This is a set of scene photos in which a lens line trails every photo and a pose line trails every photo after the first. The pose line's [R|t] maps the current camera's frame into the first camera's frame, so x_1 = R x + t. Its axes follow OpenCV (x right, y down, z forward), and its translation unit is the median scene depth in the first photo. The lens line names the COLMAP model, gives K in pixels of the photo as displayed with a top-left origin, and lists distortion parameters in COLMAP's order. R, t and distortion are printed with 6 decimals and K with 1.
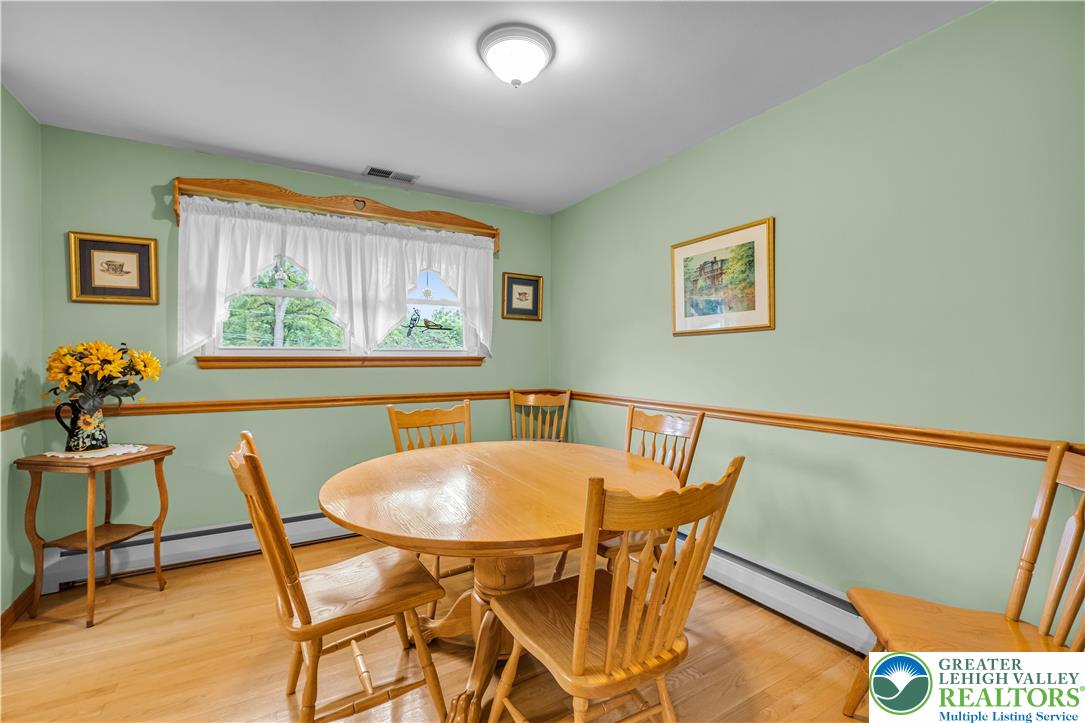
lens RADIAL K [[475.9, 0, 542.5], [0, 475.9, 355.4], [0, 0, 1]] dist [-0.000573, -0.000065]
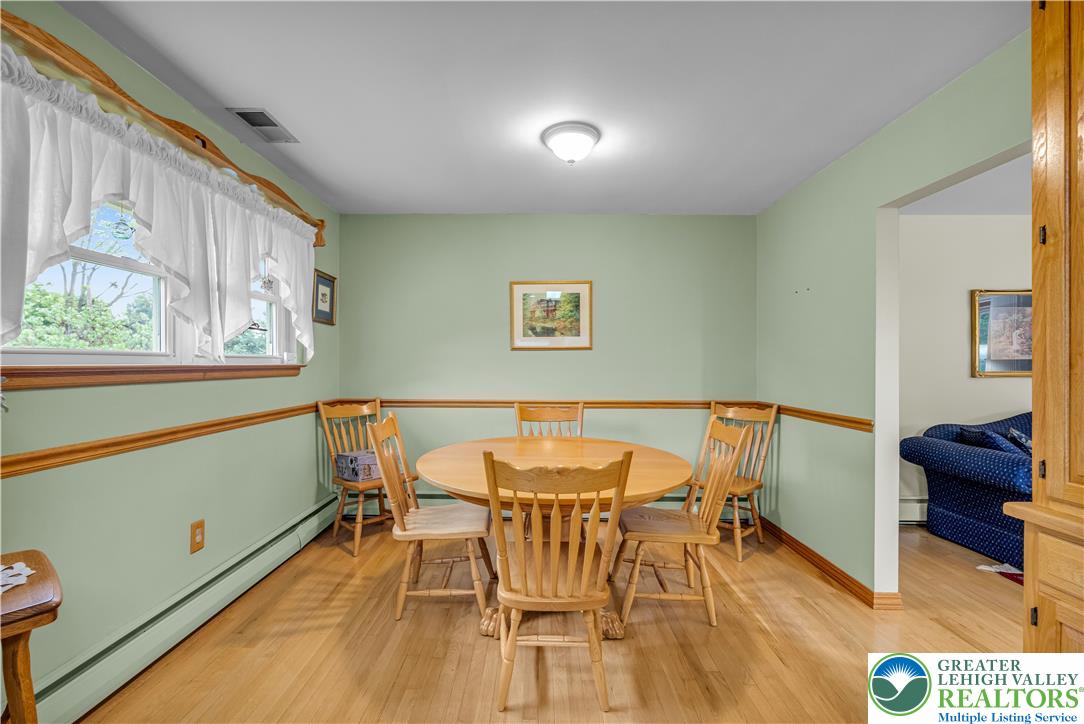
lens RADIAL K [[476.5, 0, 544.5], [0, 476.5, 375.0], [0, 0, 1]] dist [0.000195, -0.000098]
pose [[0.506910, -0.017846, 0.861814, -0.872126], [-0.008240, 0.999640, 0.025547, -0.006300], [-0.861960, -0.020052, 0.506580, 0.261039]]
